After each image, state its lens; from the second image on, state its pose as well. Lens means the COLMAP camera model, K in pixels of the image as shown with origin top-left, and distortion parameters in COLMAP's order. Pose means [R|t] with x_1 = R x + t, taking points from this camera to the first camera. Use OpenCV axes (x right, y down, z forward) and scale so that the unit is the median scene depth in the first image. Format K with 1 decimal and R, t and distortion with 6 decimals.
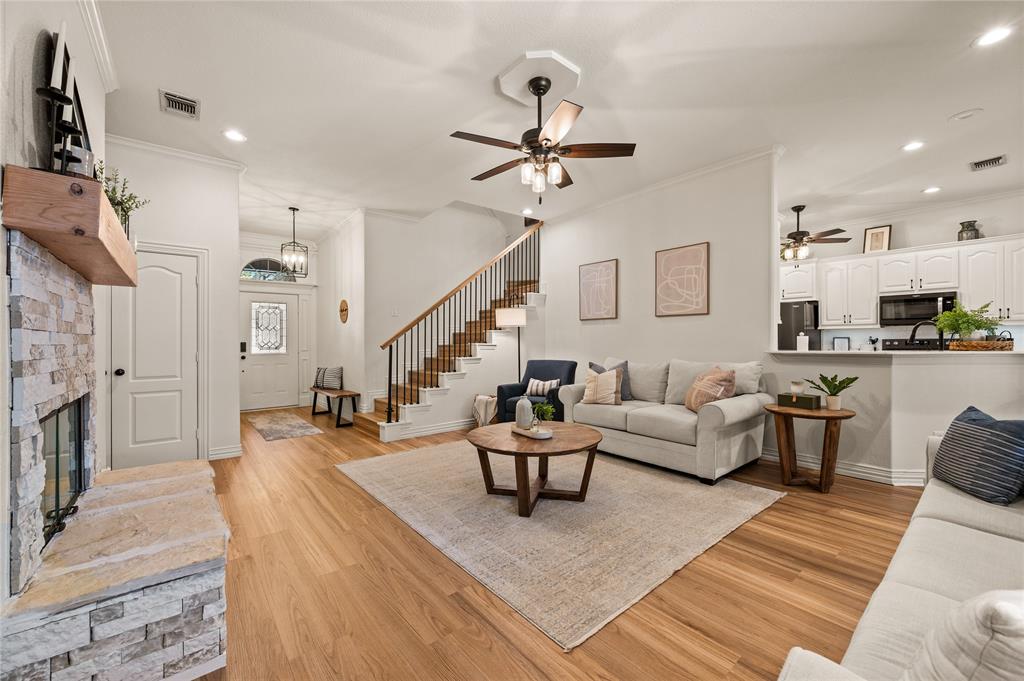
lens RADIAL K [[408.4, 0, 518.1], [0, 408.4, 337.5], [0, 0, 1]] dist [0.001608, -0.000049]
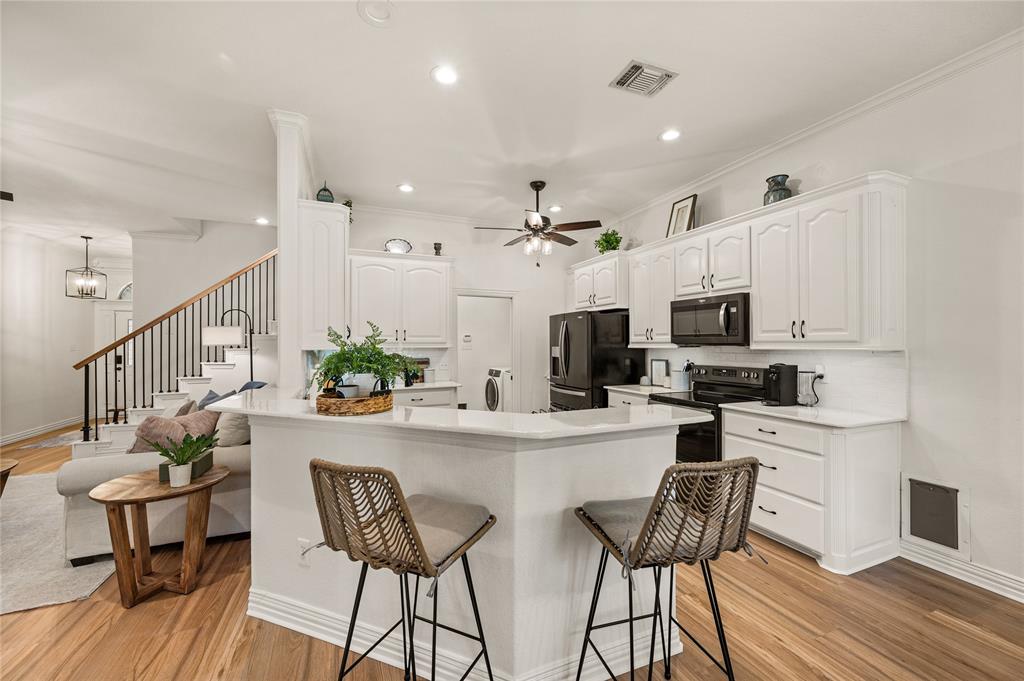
lens RADIAL K [[404.3, 0, 512.0], [0, 404.3, 340.5], [0, 0, 1]] dist [0.000165, -0.000140]
pose [[0.955461, 0.000276, -0.295117, 0.994634], [-0.000760, 0.999999, -0.001525, -0.042691], [0.295116, 0.001681, 0.955460, 0.342464]]
